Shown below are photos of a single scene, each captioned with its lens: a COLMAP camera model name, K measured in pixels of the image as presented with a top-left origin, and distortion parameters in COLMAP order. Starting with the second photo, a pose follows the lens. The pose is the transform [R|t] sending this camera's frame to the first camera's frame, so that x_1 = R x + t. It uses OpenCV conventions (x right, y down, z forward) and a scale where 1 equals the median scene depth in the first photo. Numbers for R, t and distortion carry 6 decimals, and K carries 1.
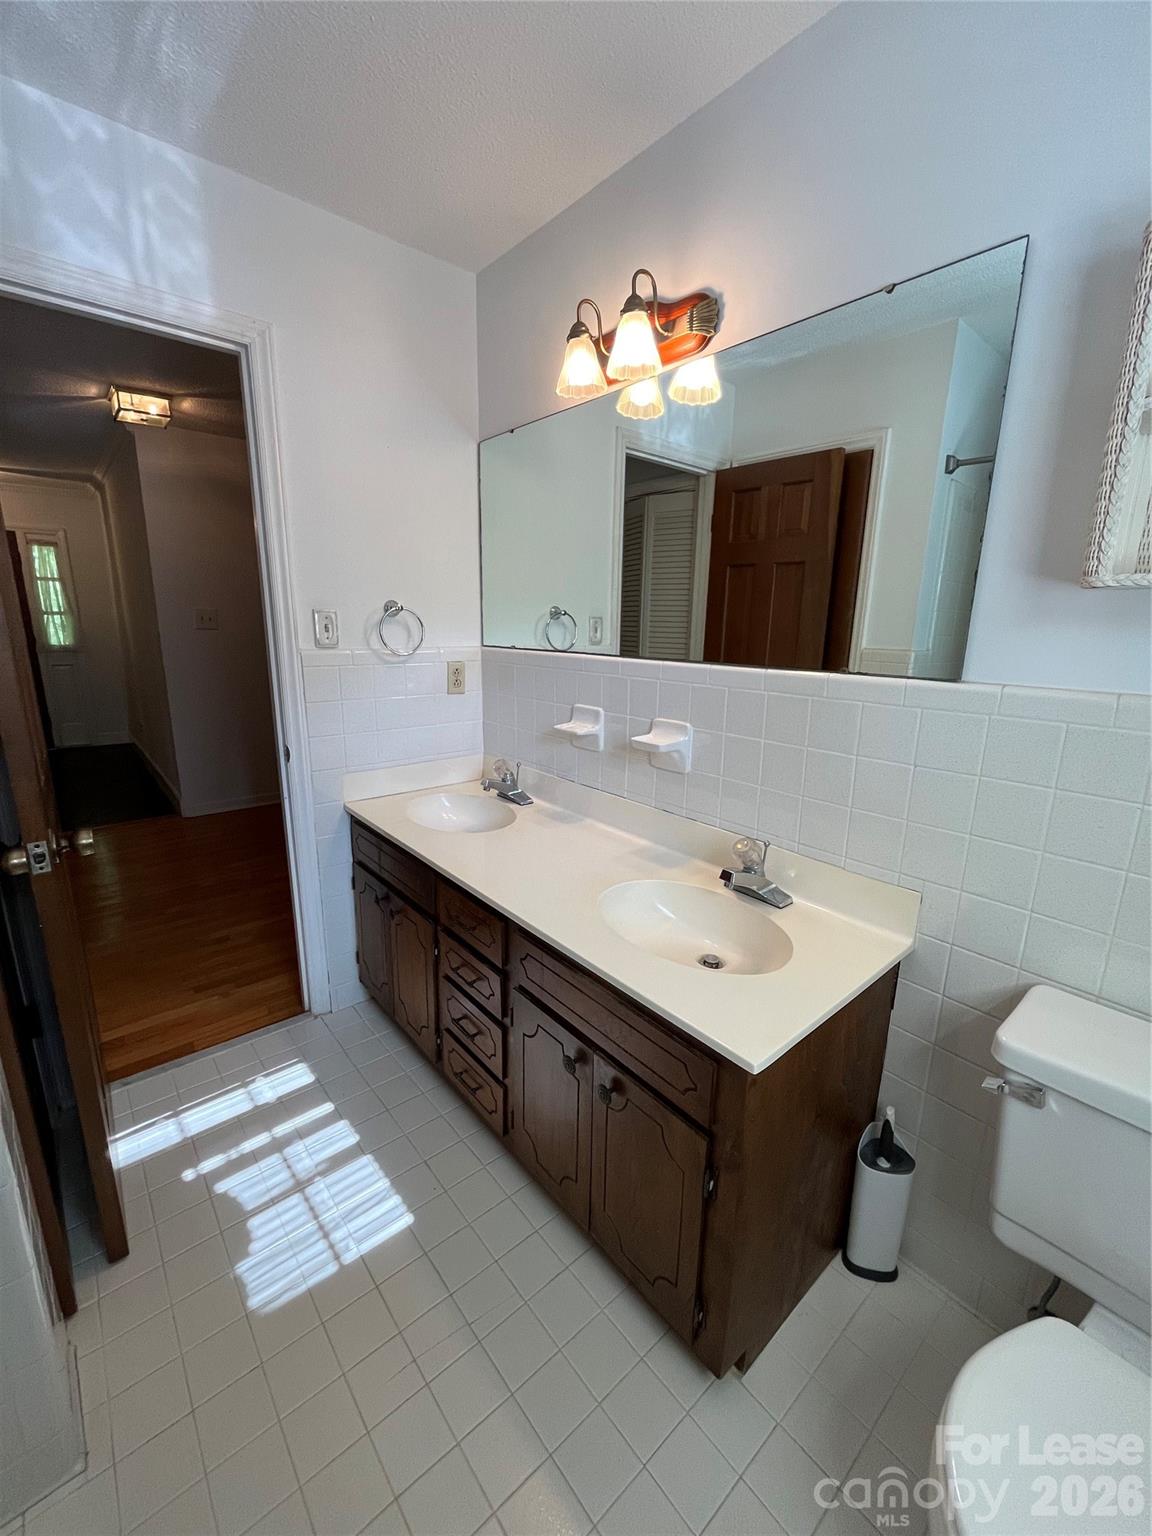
lens RADIAL K [[622.9, 0, 580.5], [0, 622.9, 766.8], [0, 0, 1]] dist [-0.001320, 0.000012]
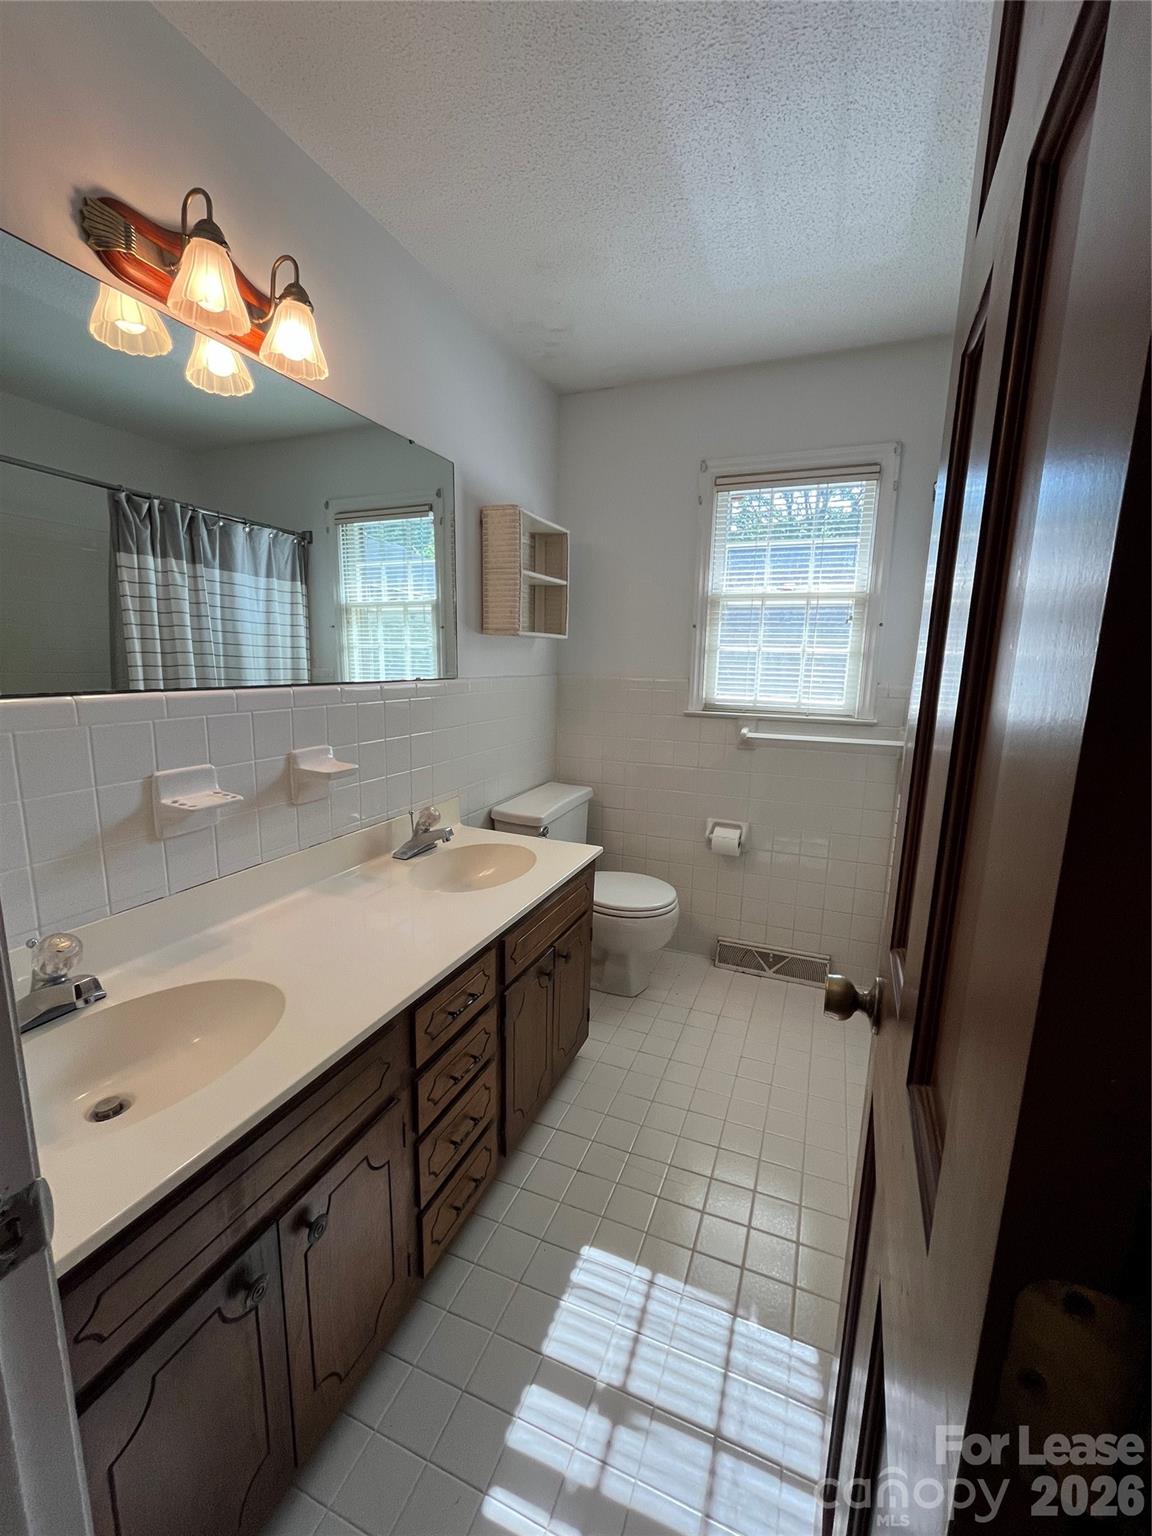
lens RADIAL K [[622.9, 0, 582.8], [0, 622.9, 766.8], [0, 0, 1]] dist [-0.001320, 0.000012]
pose [[-0.454110, -0.177215, 0.873143, -0.942184], [0.185444, 0.939754, 0.287182, -0.261602], [-0.871432, 0.292332, -0.393888, 1.103674]]
